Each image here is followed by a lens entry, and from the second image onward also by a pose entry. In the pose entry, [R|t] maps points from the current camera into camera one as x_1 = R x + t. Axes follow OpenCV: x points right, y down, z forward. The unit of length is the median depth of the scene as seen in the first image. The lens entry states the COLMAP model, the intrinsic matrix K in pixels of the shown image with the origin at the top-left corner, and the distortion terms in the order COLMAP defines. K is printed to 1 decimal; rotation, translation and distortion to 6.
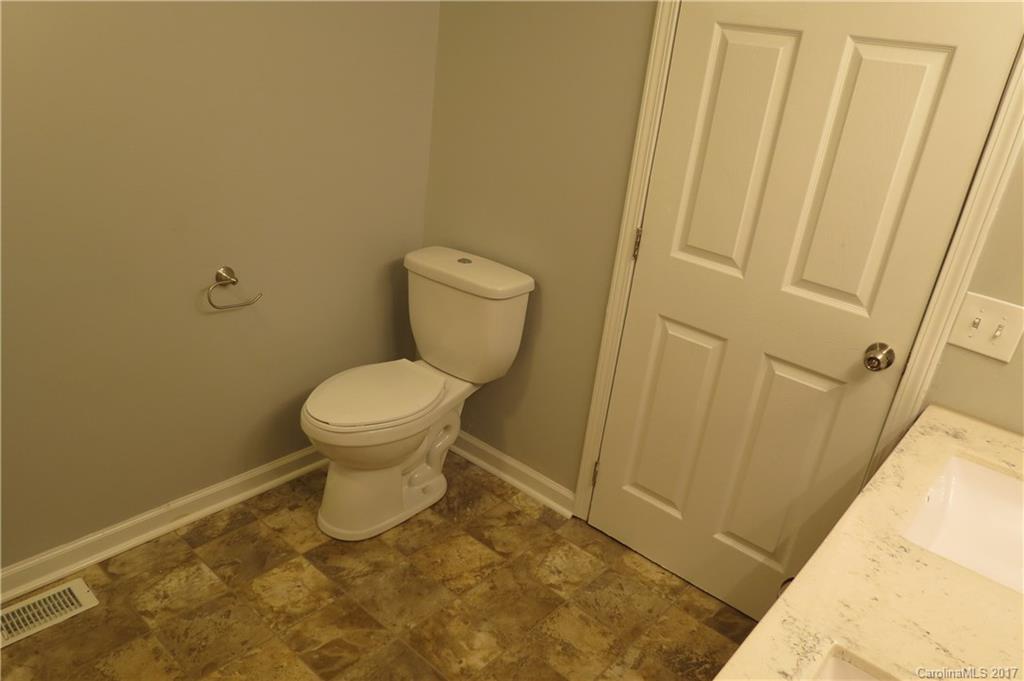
lens RADIAL K [[727.6, 0, 513.3], [0, 727.6, 343.8], [0, 0, 1]] dist [-0.029813, 0.011402]
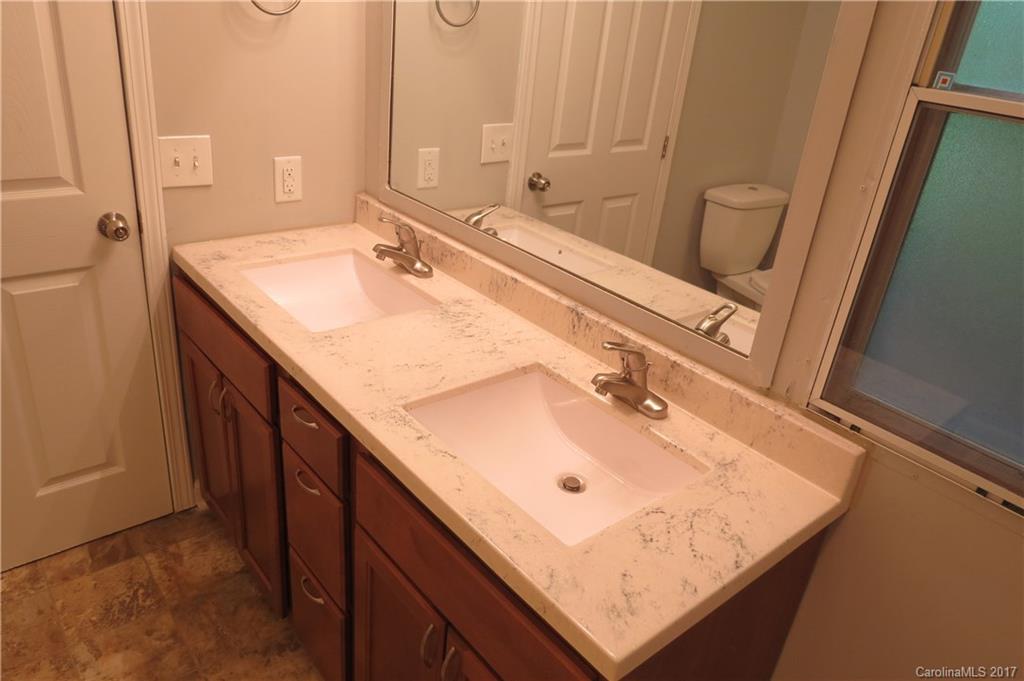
lens RADIAL K [[727.6, 0, 513.3], [0, 727.6, 339.4], [0, 0, 1]] dist [-0.029813, 0.011402]
pose [[0.167875, -0.512286, 0.842248, -0.286043], [0.316894, 0.837070, 0.445973, -0.106846], [-0.933486, 0.192035, 0.302864, 0.182526]]
